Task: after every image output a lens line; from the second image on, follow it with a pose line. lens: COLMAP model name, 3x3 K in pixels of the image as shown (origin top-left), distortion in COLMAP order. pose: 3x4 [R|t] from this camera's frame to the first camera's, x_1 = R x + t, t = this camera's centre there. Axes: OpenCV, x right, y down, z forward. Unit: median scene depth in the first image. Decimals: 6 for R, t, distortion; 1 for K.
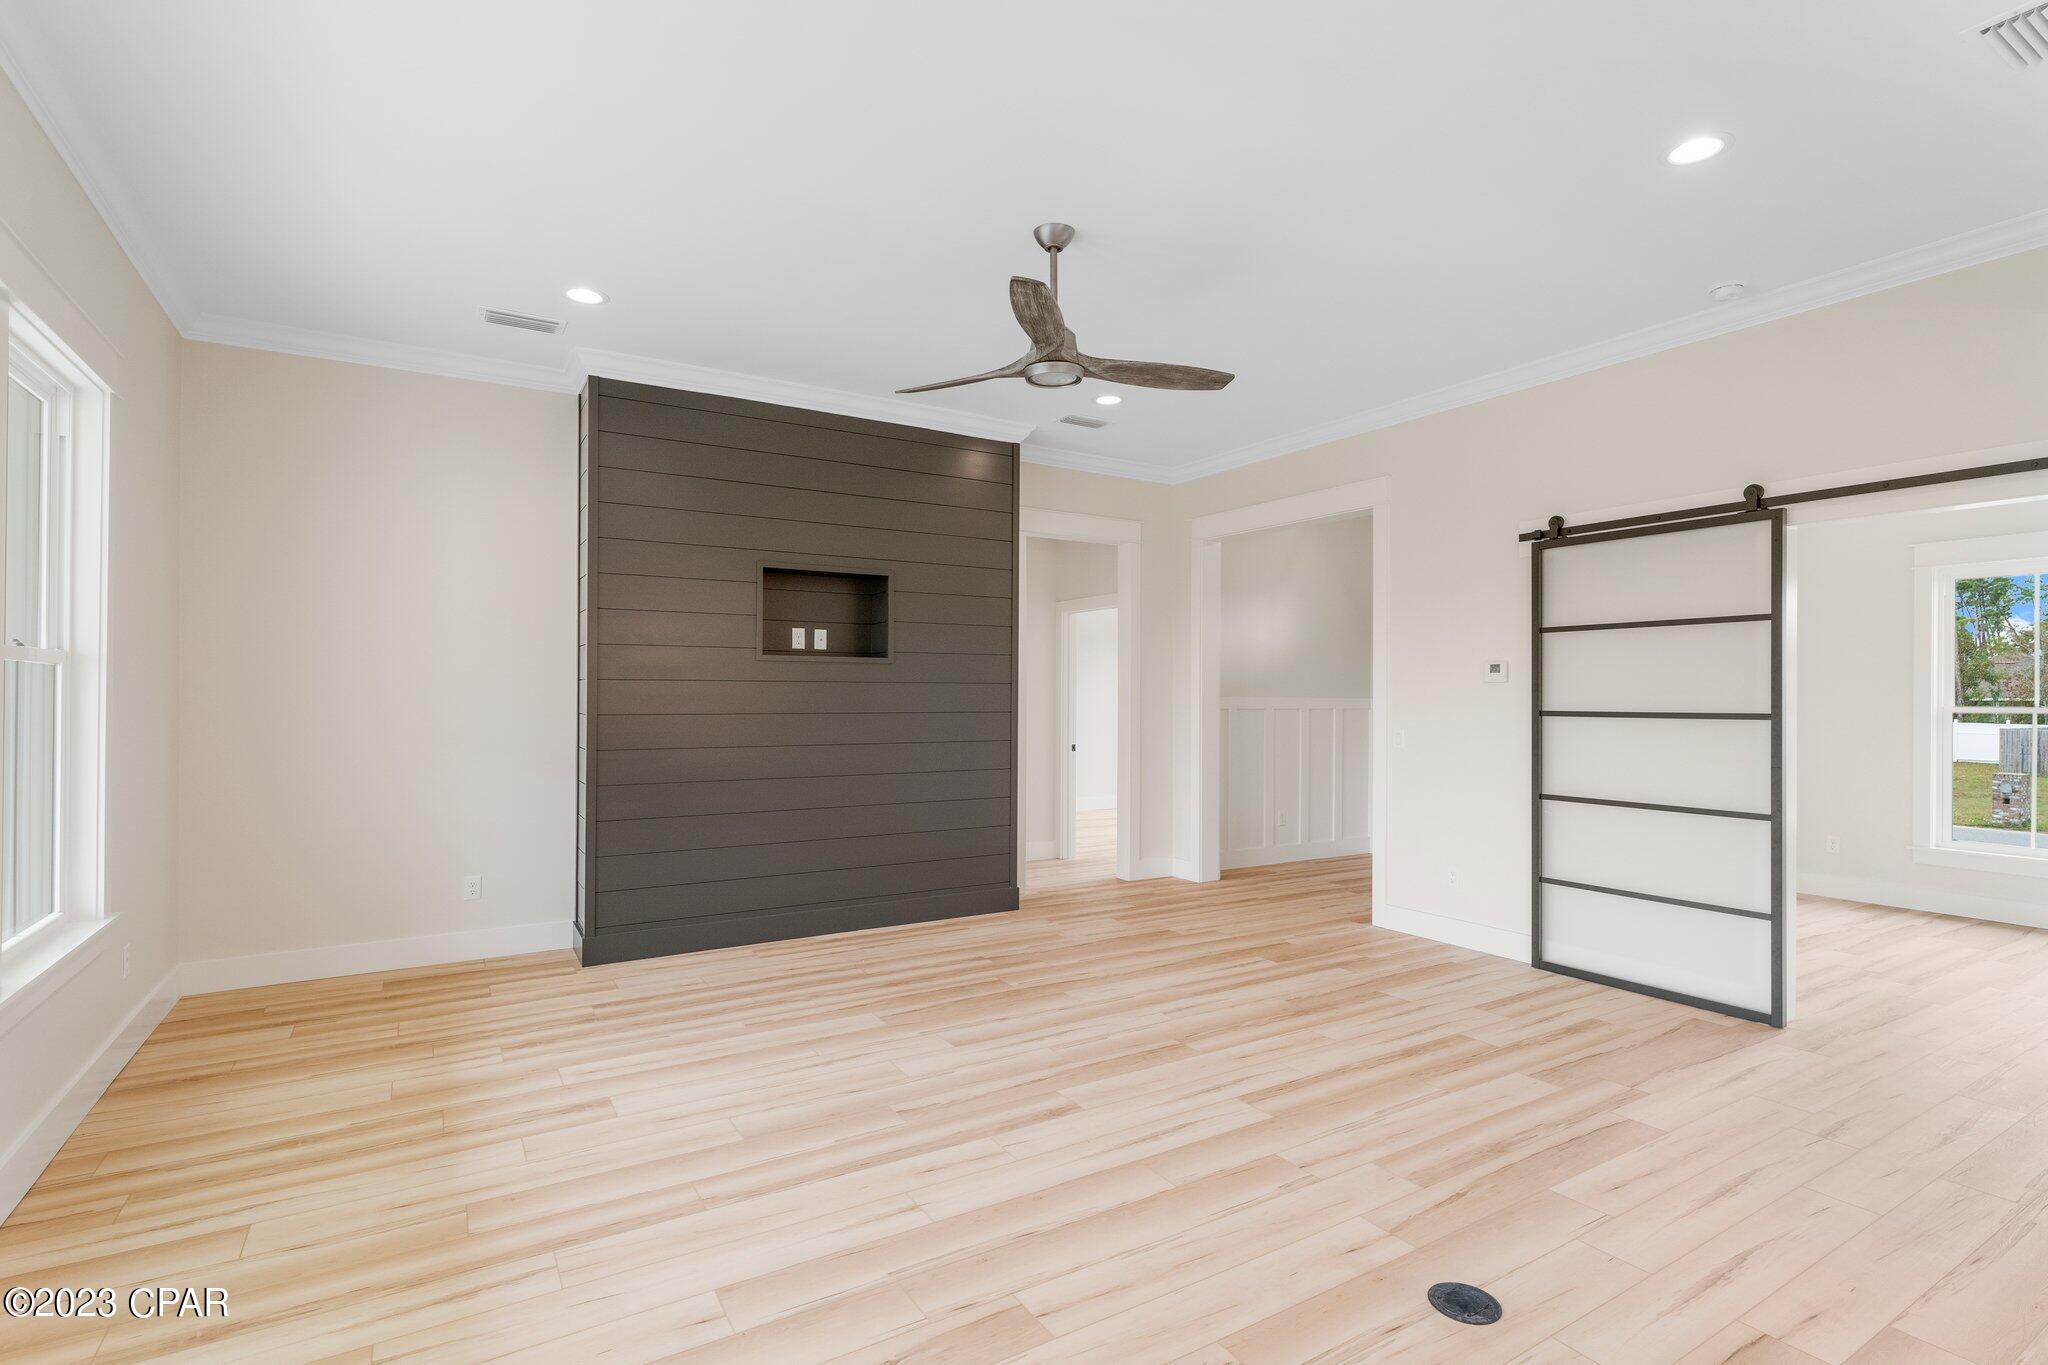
lens RADIAL K [[1023.2, 0, 1024.0], [0, 1023.2, 682.5], [0, 0, 1]] dist [-0.003073, -0.000336]
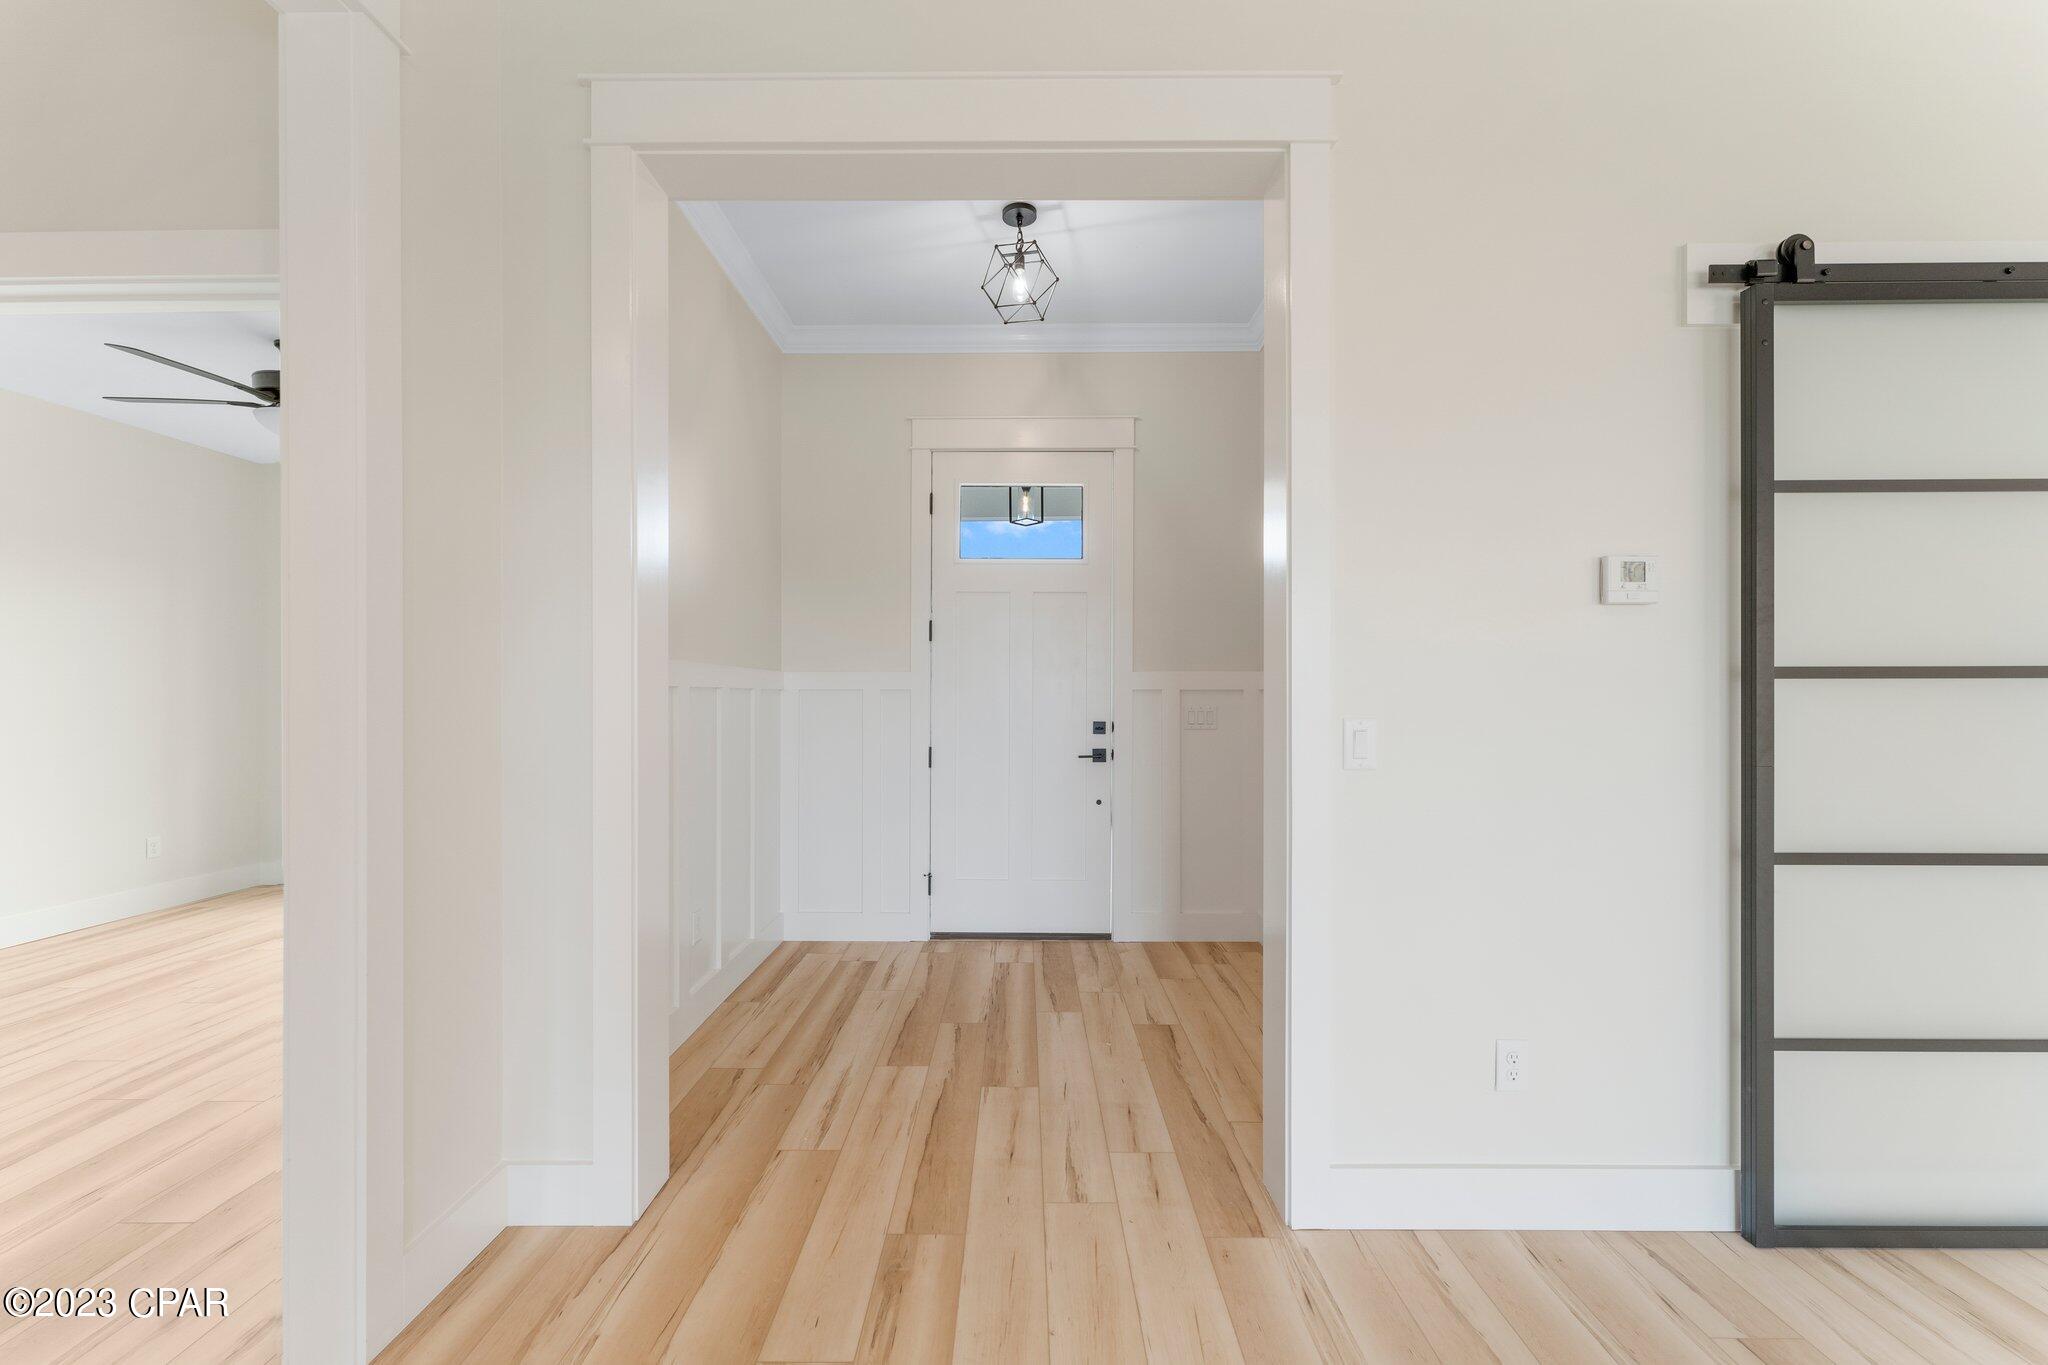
lens RADIAL K [[826.2, 0, 1024.0], [0, 826.2, 682.5], [0, 0, 1]] dist [0.001634, -0.000104]
pose [[0.545976, -0.014144, 0.837682, 0.026202], [0.000760, 0.999865, 0.016387, 0.027998], [-0.837801, -0.008311, 0.545913, 1.077310]]
